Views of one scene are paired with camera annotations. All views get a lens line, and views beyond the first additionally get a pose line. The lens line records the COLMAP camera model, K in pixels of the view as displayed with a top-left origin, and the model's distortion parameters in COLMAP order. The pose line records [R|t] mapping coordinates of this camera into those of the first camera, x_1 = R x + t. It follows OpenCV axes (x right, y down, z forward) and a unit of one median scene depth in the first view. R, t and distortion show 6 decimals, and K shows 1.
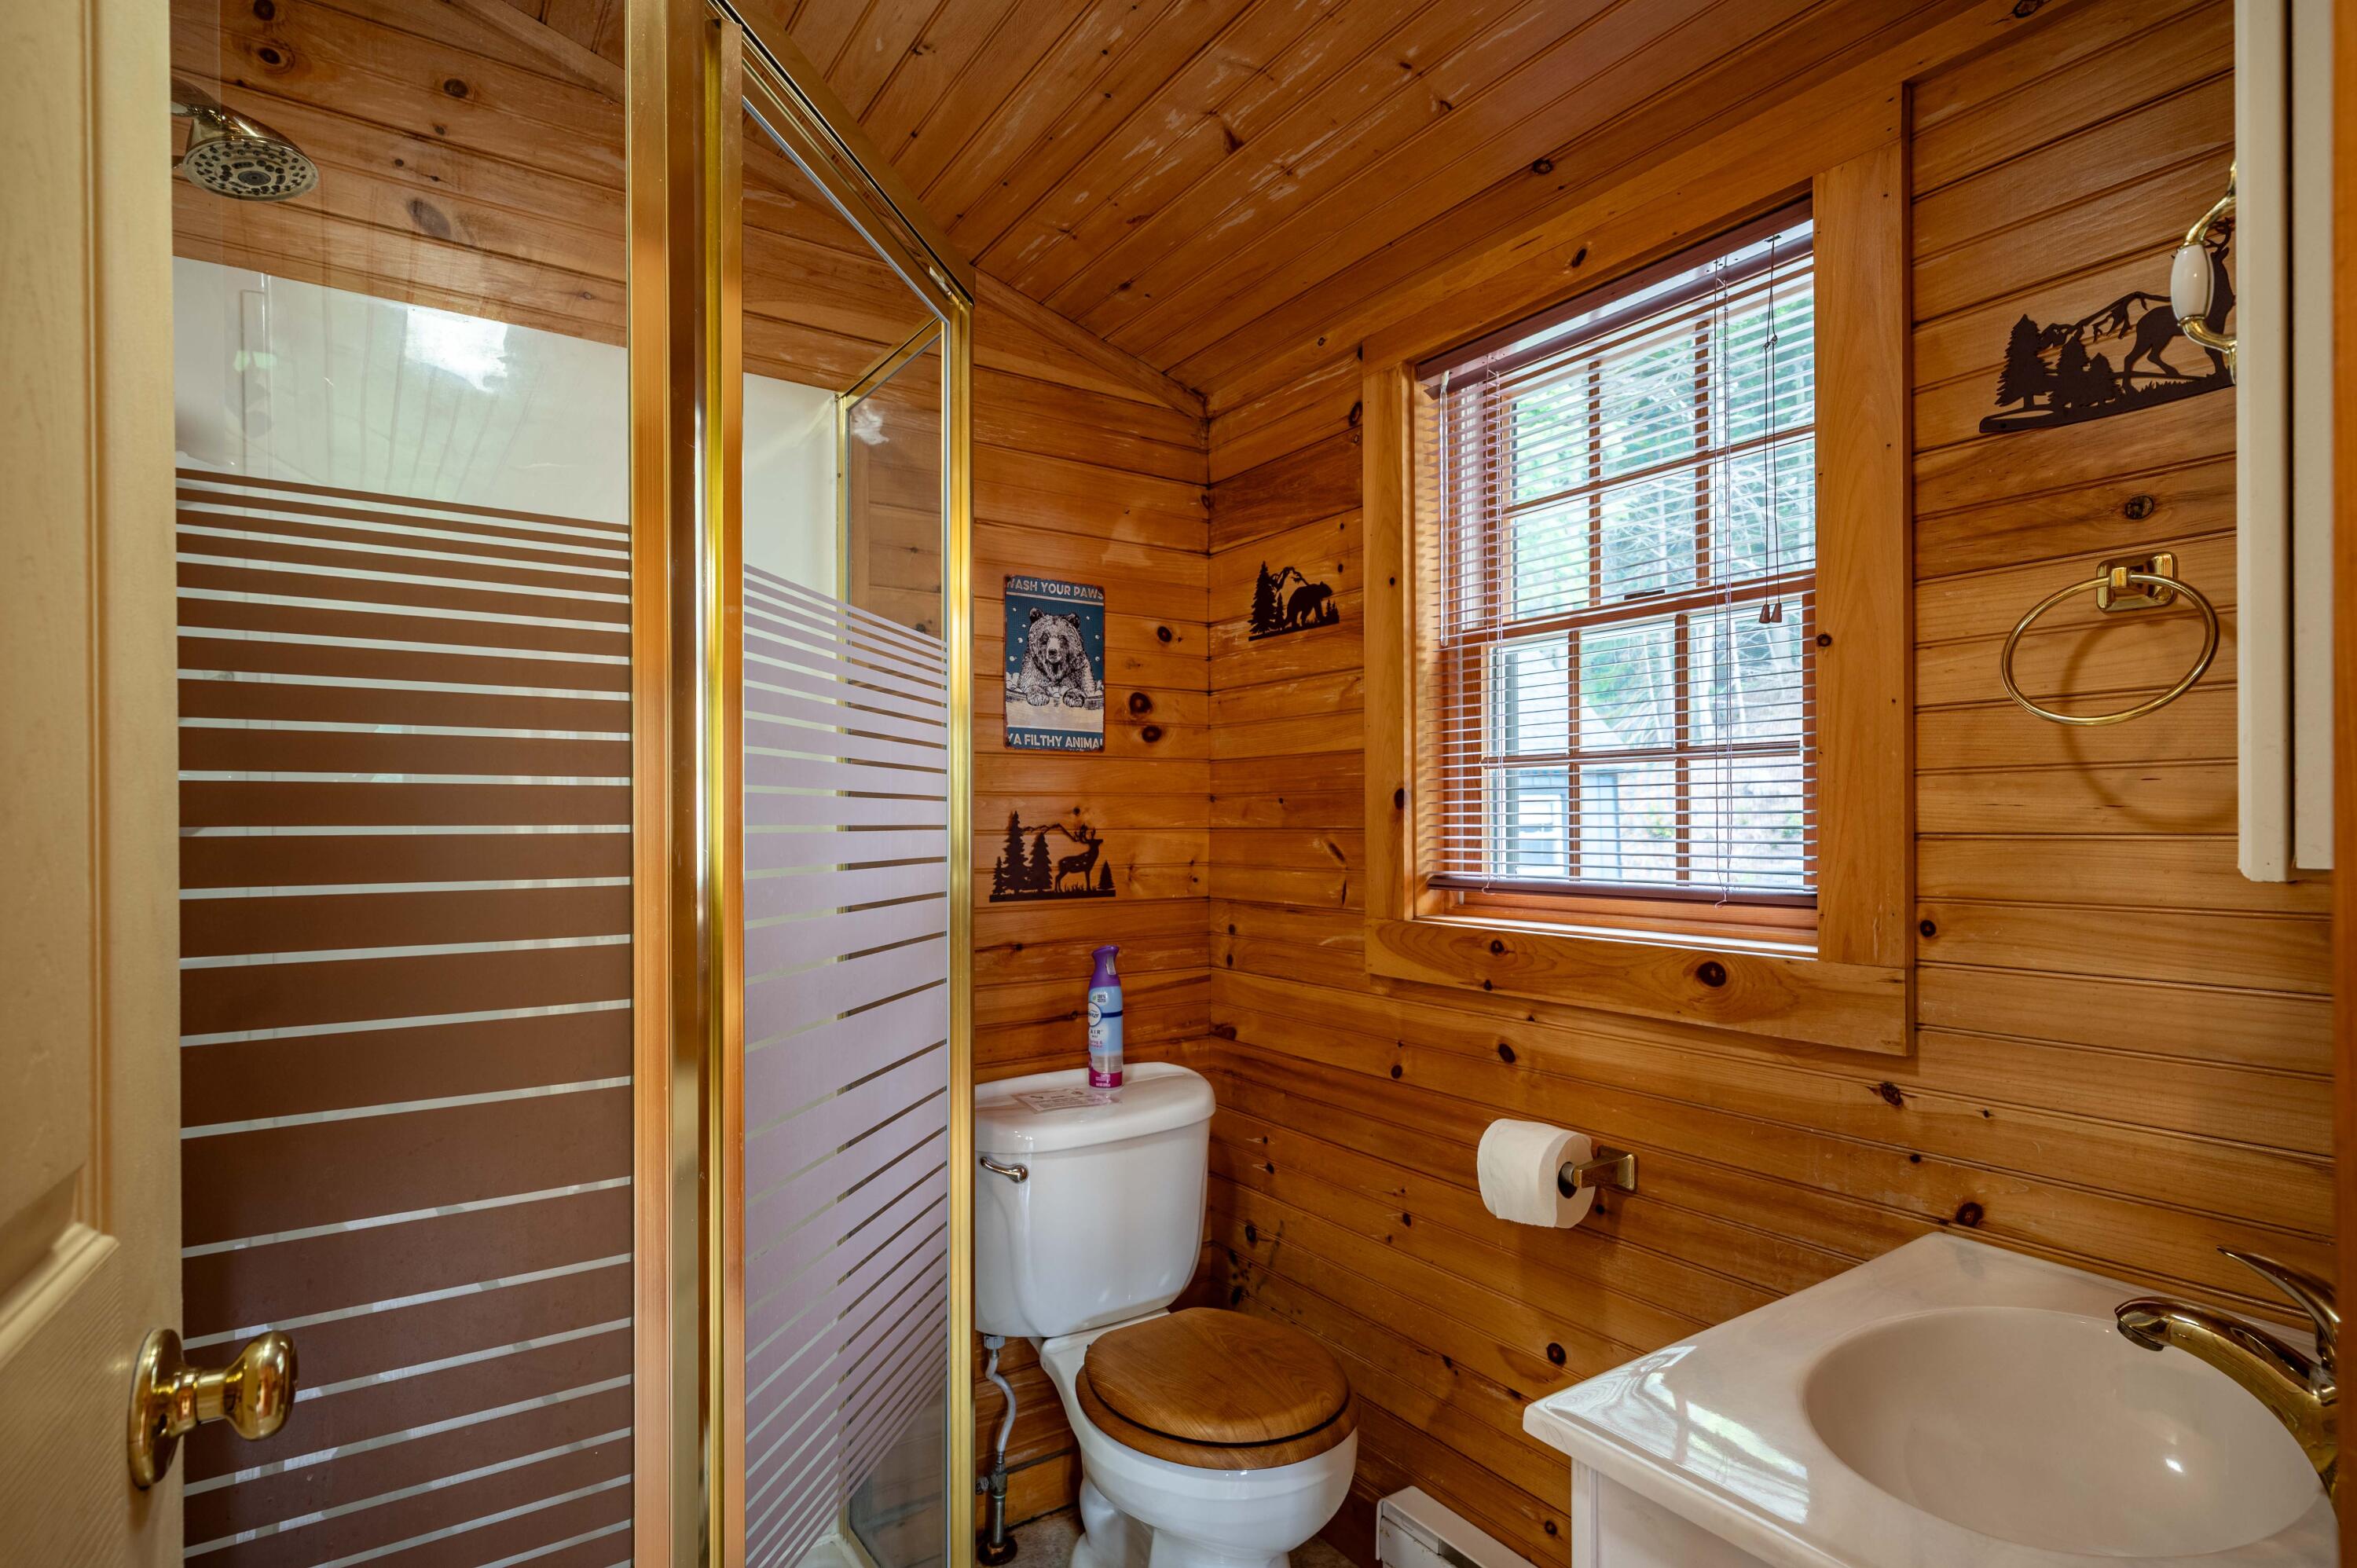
lens RADIAL K [[1213.0, 0, 1180.2], [0, 1213.0, 797.9], [0, 0, 1]] dist [0.002472, 0.000983]
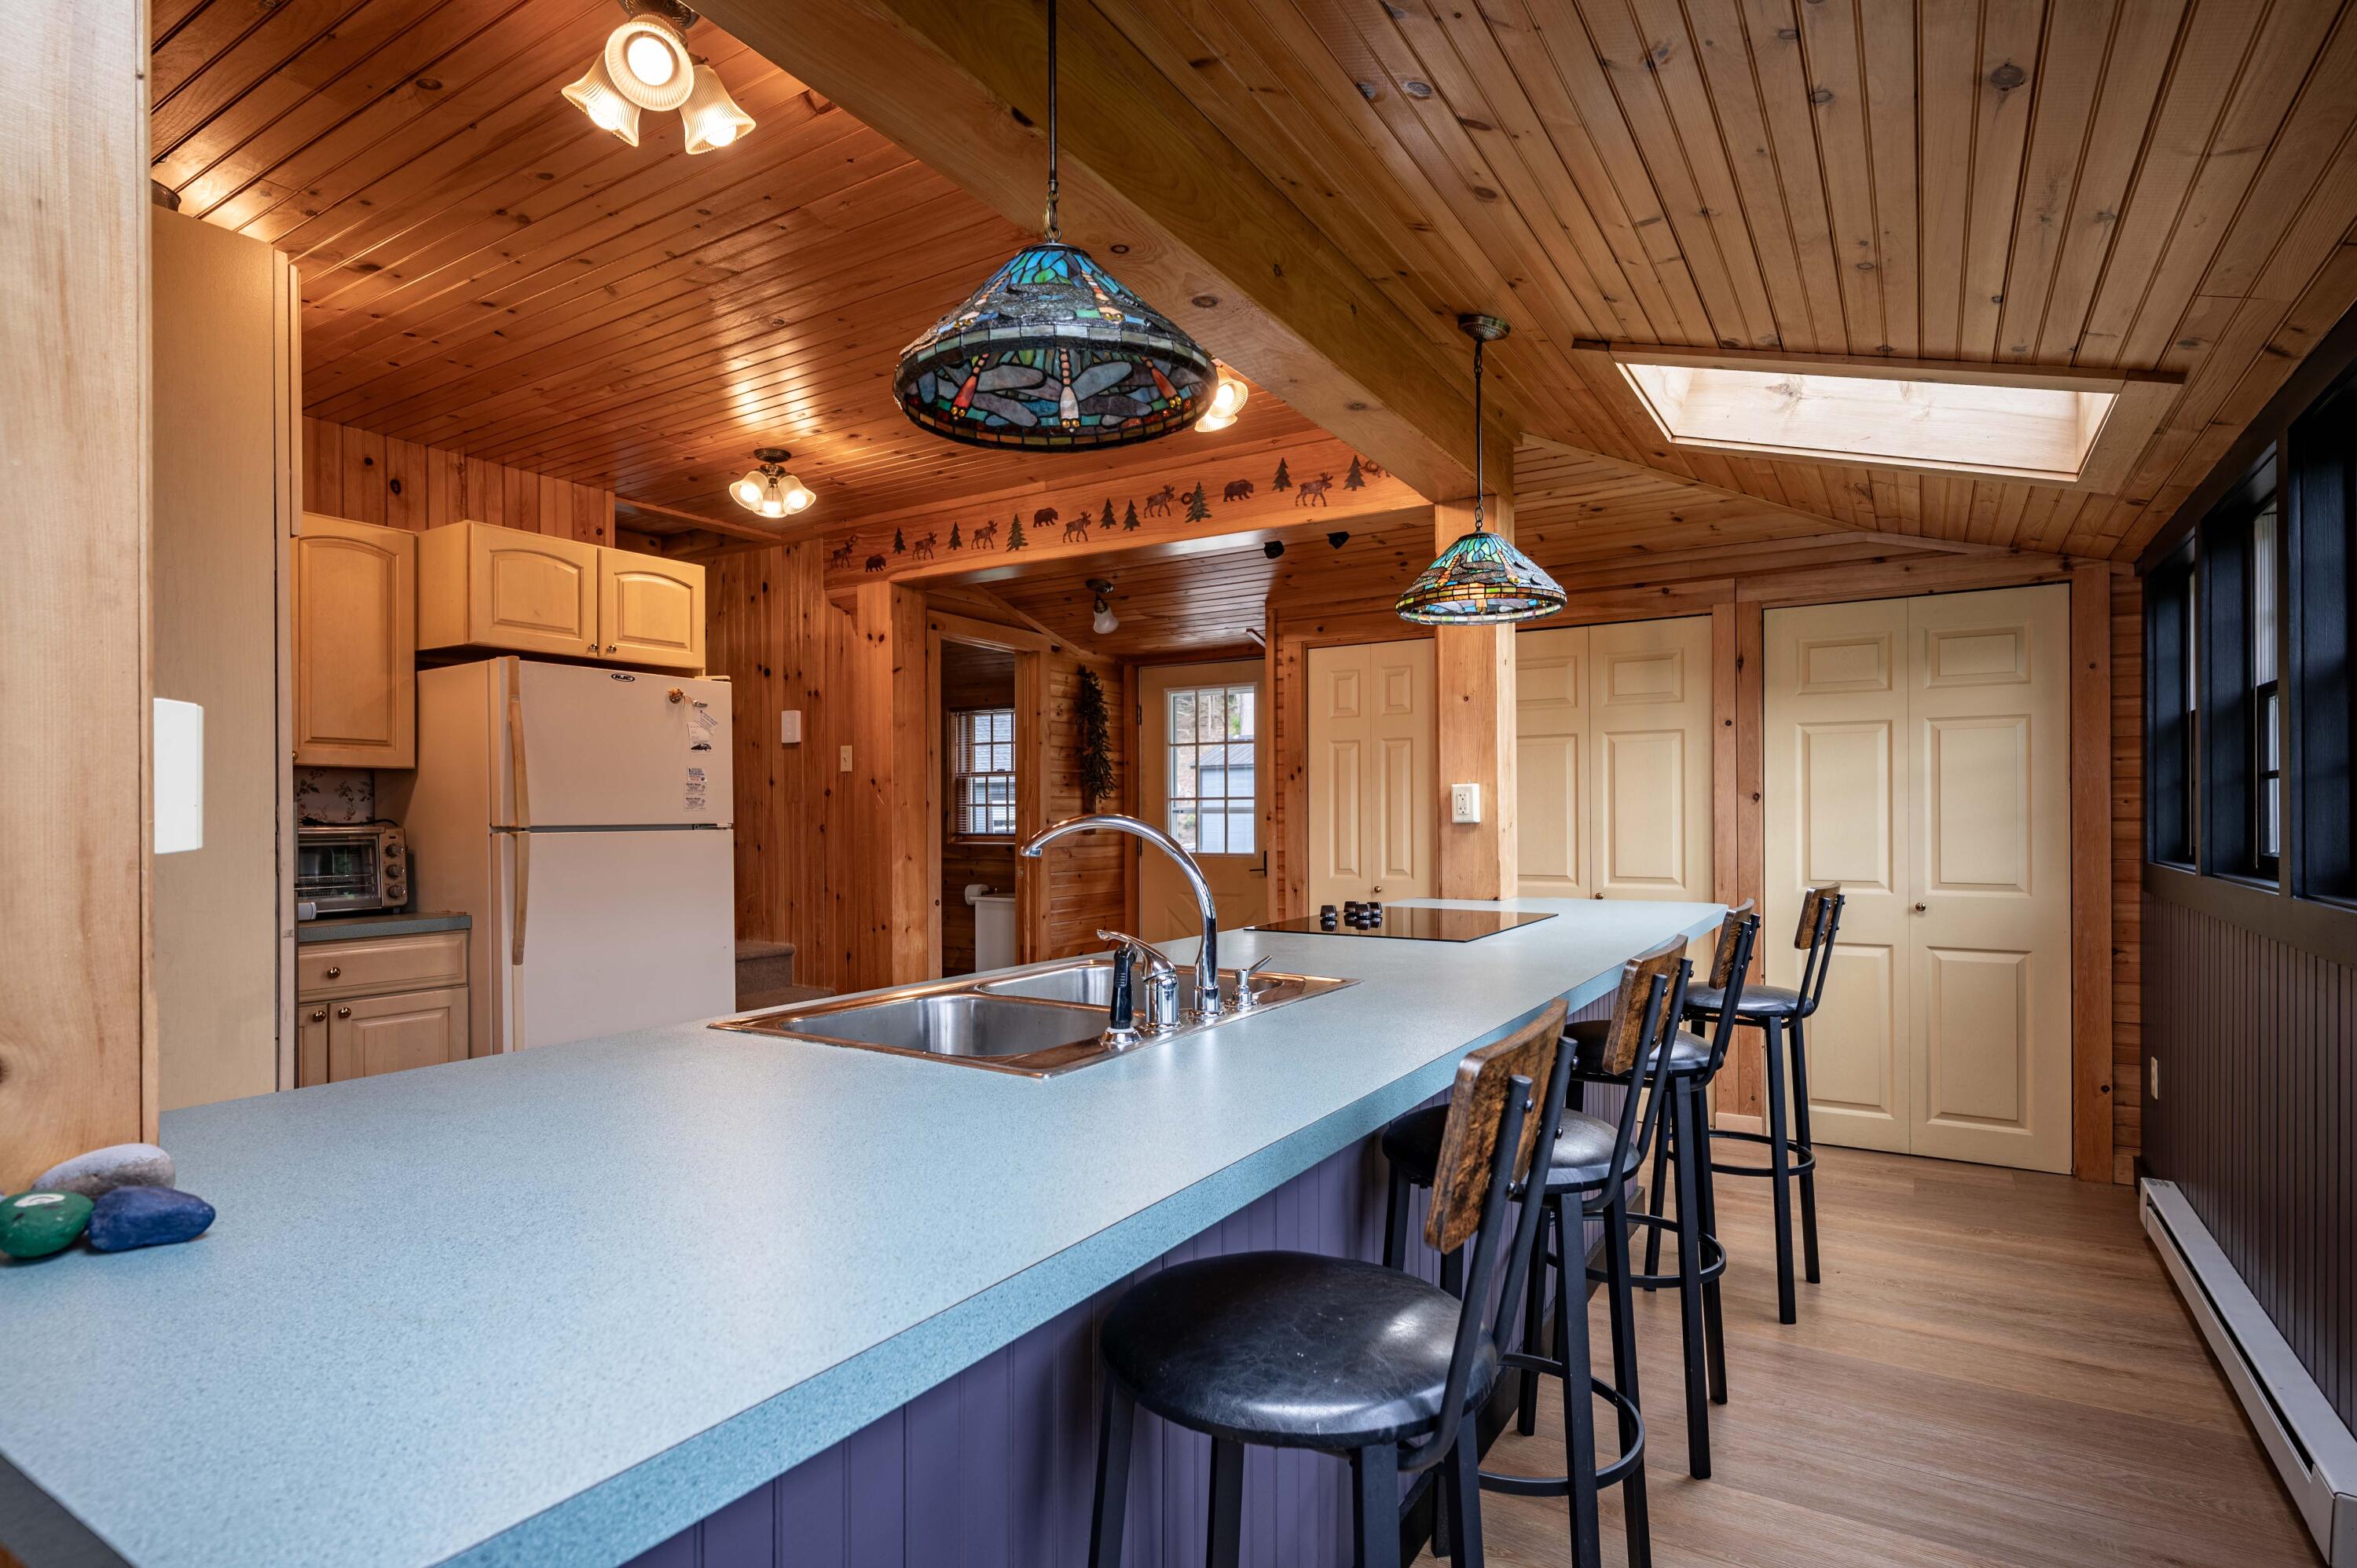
lens RADIAL K [[1213.0, 0, 1172.4], [0, 1213.0, 799.3], [0, 0, 1]] dist [0.002472, 0.000983]
pose [[0.913350, 0.003533, 0.407160, -0.823652], [-0.003677, 0.999993, -0.000428, -0.047559], [-0.407158, -0.001106, 0.913357, -3.176345]]
